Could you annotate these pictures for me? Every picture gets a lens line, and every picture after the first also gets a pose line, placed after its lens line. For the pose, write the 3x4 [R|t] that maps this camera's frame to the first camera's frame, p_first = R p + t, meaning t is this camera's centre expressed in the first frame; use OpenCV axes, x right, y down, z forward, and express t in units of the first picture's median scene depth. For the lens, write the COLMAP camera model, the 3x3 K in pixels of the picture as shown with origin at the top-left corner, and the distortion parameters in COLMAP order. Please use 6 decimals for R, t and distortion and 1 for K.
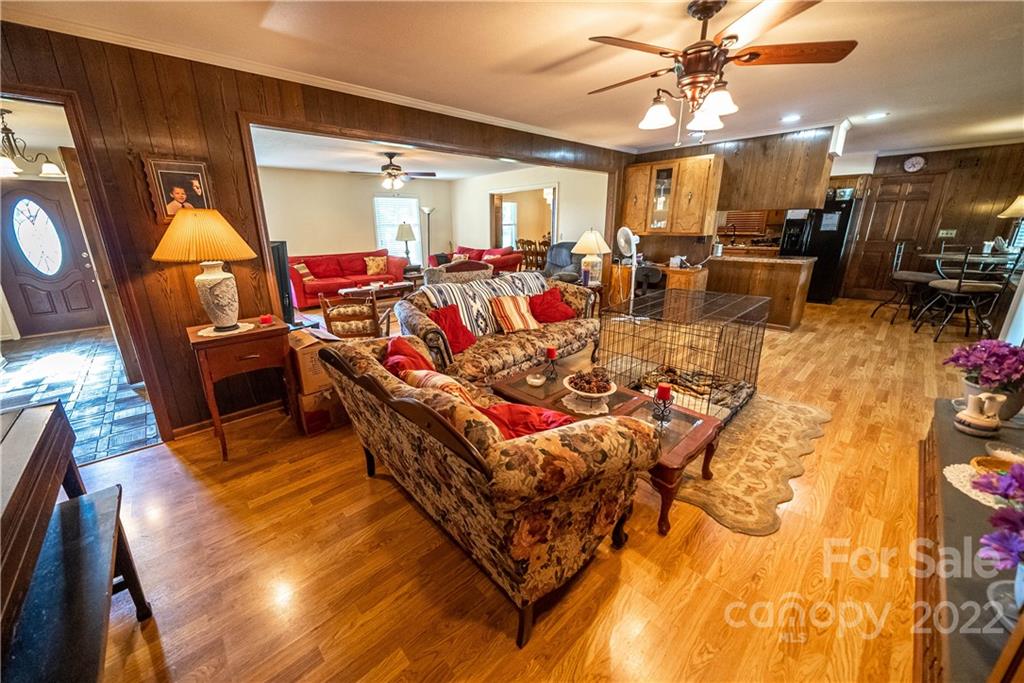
lens RADIAL K [[364.6, 0, 508.7], [0, 364.6, 334.1], [0, 0, 1]] dist [-0.006120, -0.000423]
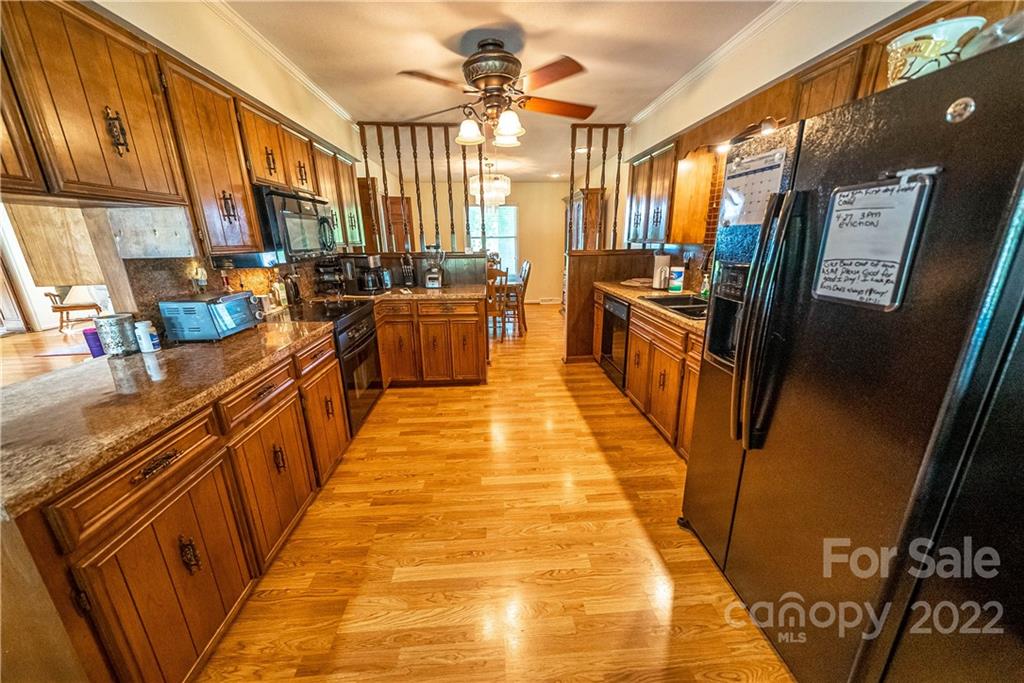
lens RADIAL K [[364.6, 0, 517.4], [0, 364.6, 345.4], [0, 0, 1]] dist [-0.006120, -0.000423]
pose [[0.789140, 0.179751, -0.587323, 0.859982], [-0.175370, 0.982353, 0.065021, -0.251468], [0.588646, 0.051688, 0.806737, 0.794208]]
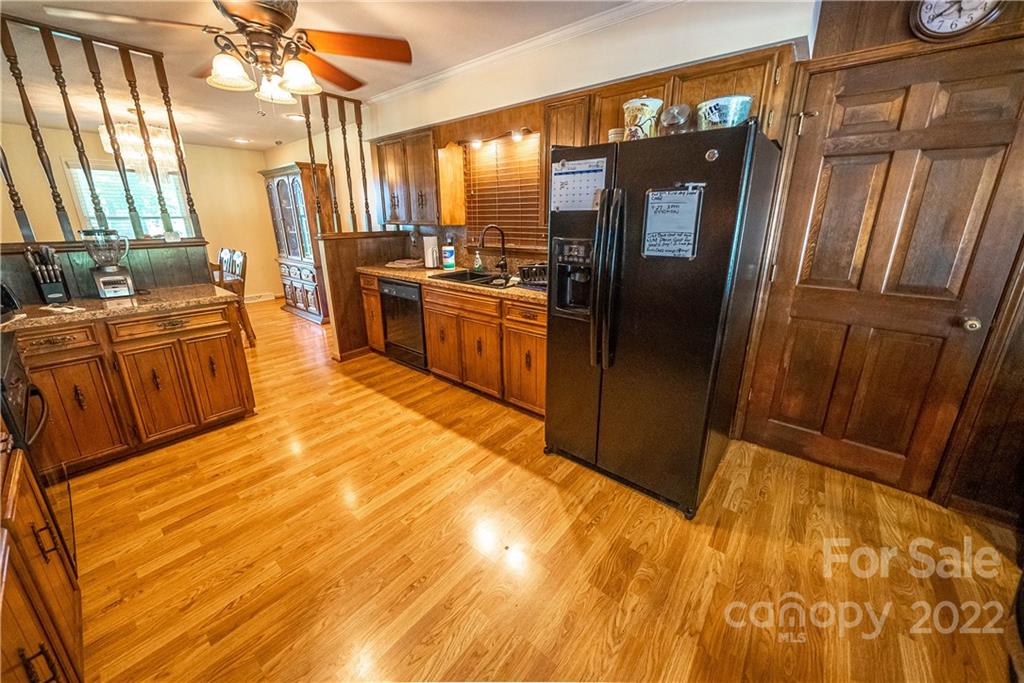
lens RADIAL K [[364.6, 0, 529.7], [0, 364.6, 323.1], [0, 0, 1]] dist [-0.006120, -0.000423]
pose [[0.987756, -0.029210, 0.153248, 0.741710], [0.030636, 0.999506, -0.006955, -0.238852], [-0.152969, 0.011565, 0.988163, 0.758851]]
